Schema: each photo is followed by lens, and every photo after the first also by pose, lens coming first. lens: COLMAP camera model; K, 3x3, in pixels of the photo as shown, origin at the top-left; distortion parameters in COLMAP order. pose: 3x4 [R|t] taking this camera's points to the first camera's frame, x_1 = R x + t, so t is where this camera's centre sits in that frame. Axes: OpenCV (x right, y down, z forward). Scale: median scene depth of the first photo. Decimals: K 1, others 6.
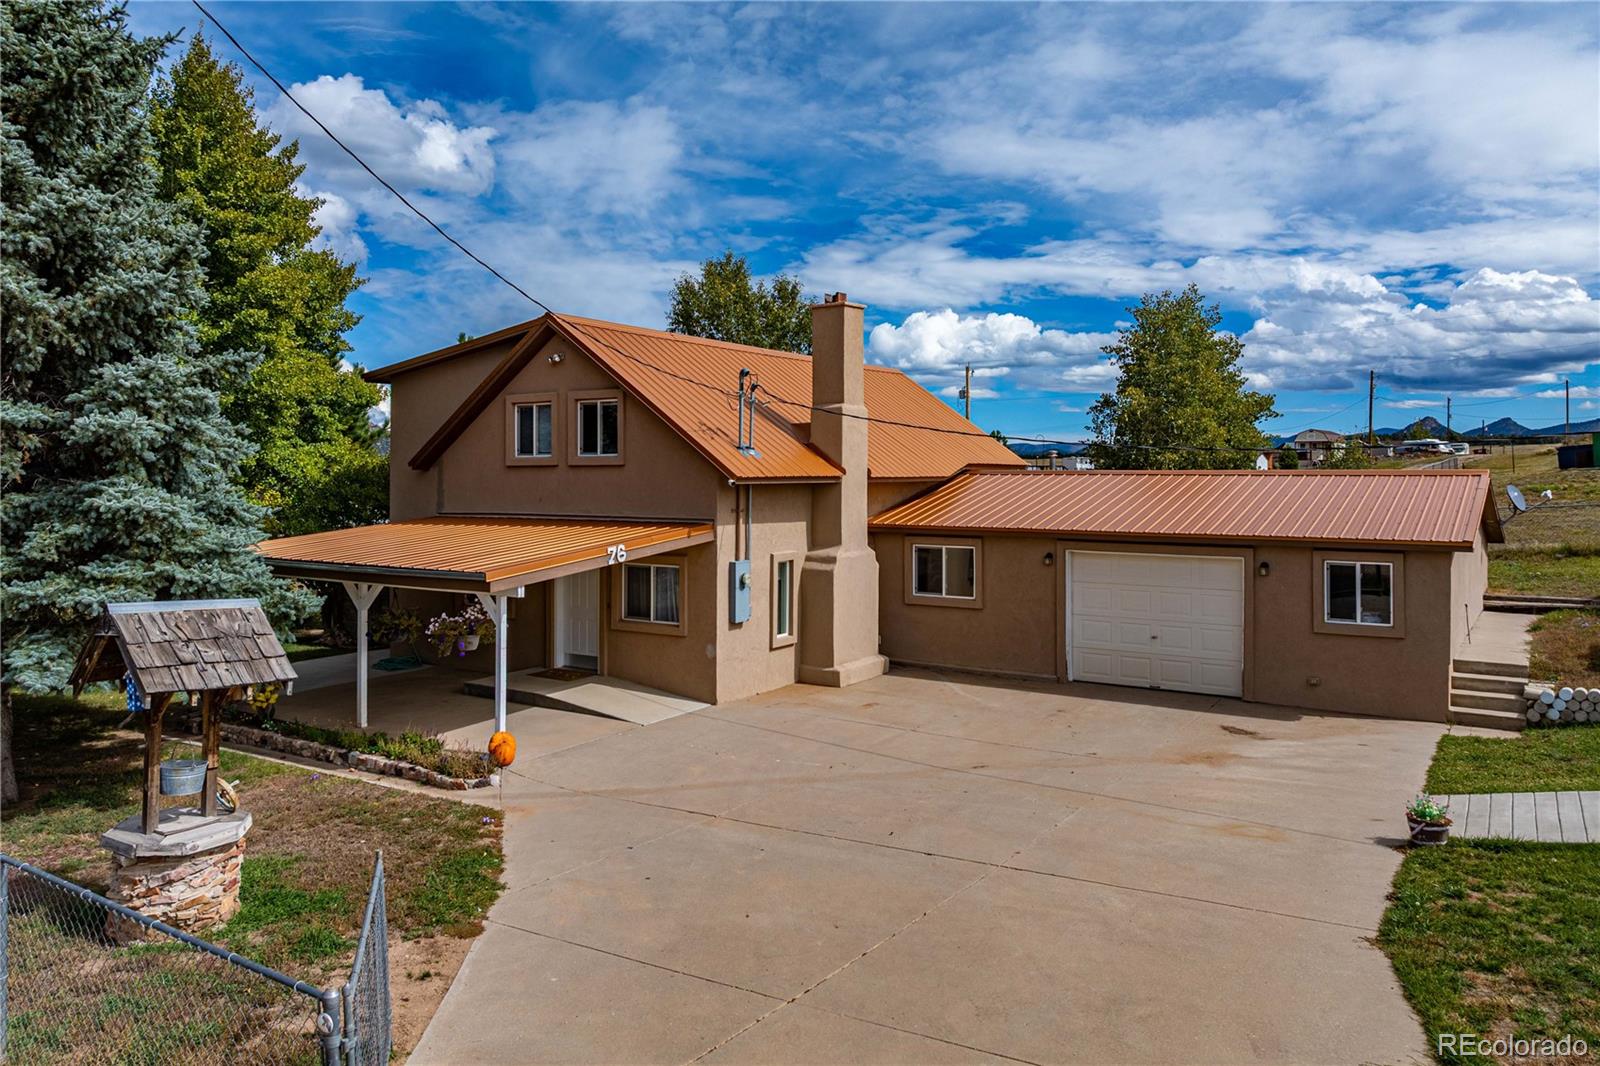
lens RADIAL K [[1138.0, 0, 796.8], [0, 1138.0, 469.5], [0, 0, 1]] dist [-0.031270, 0.014857]
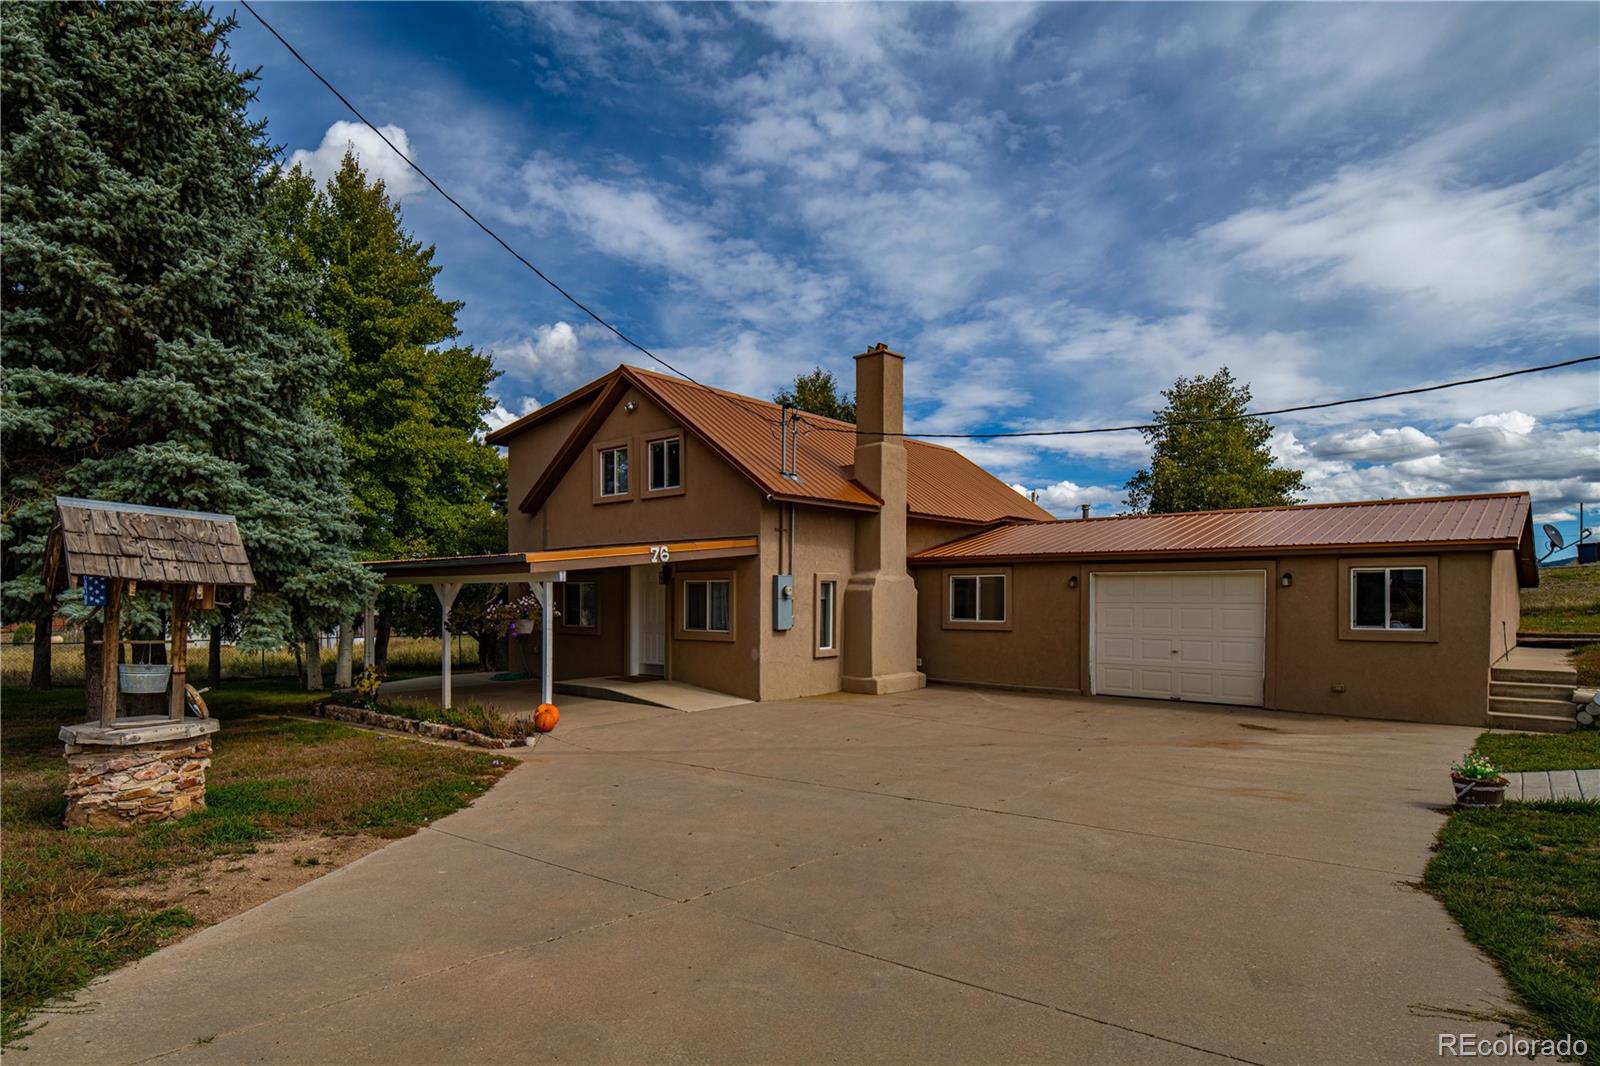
lens RADIAL K [[870.3, 0, 787.8], [0, 870.3, 612.8], [0, 0, 1]] dist [0.003288, -0.010293]
pose [[0.990759, 0.002650, -0.135607, 0.064321], [-0.000418, 0.999864, 0.016487, 0.094241], [0.135632, -0.016278, 0.990626, 0.141177]]
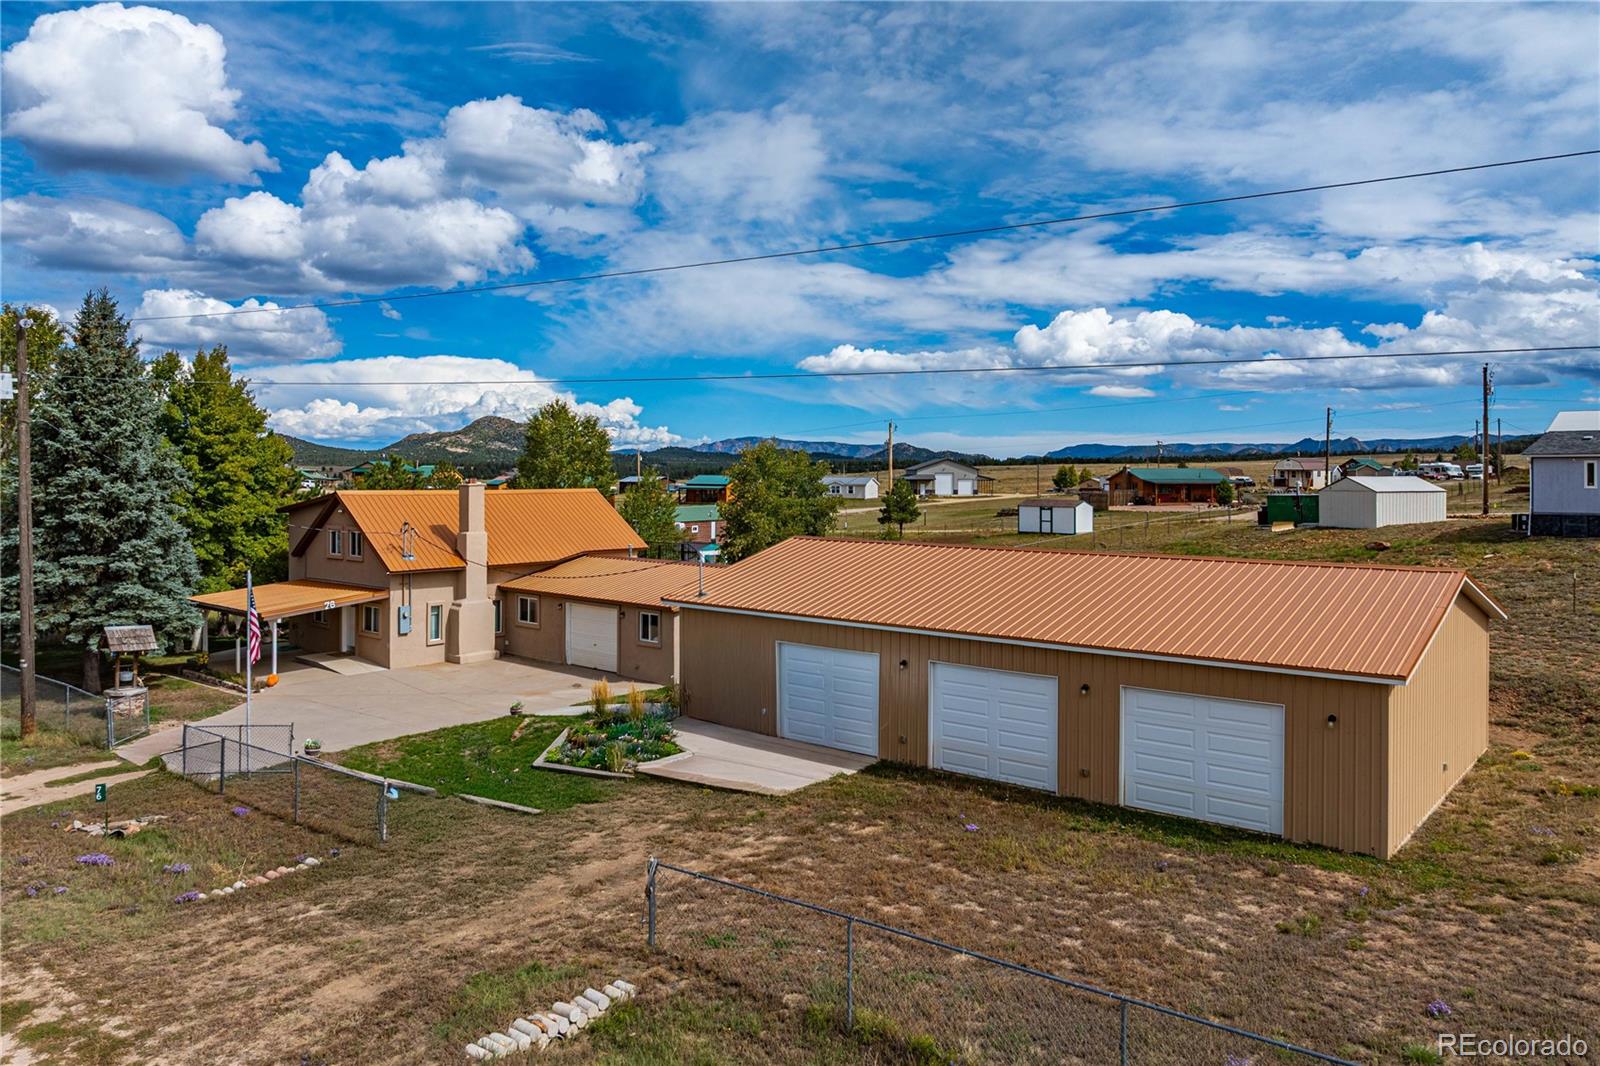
lens RADIAL K [[1171.4, 0, 799.6], [0, 1171.4, 463.8], [0, 0, 1]] dist [-0.030423, -0.001170]
pose [[0.988322, -0.000019, -0.152381, 0.976671], [0.000096, 1.000000, 0.000494, -0.183517], [0.152381, -0.000503, 0.988322, -1.056553]]
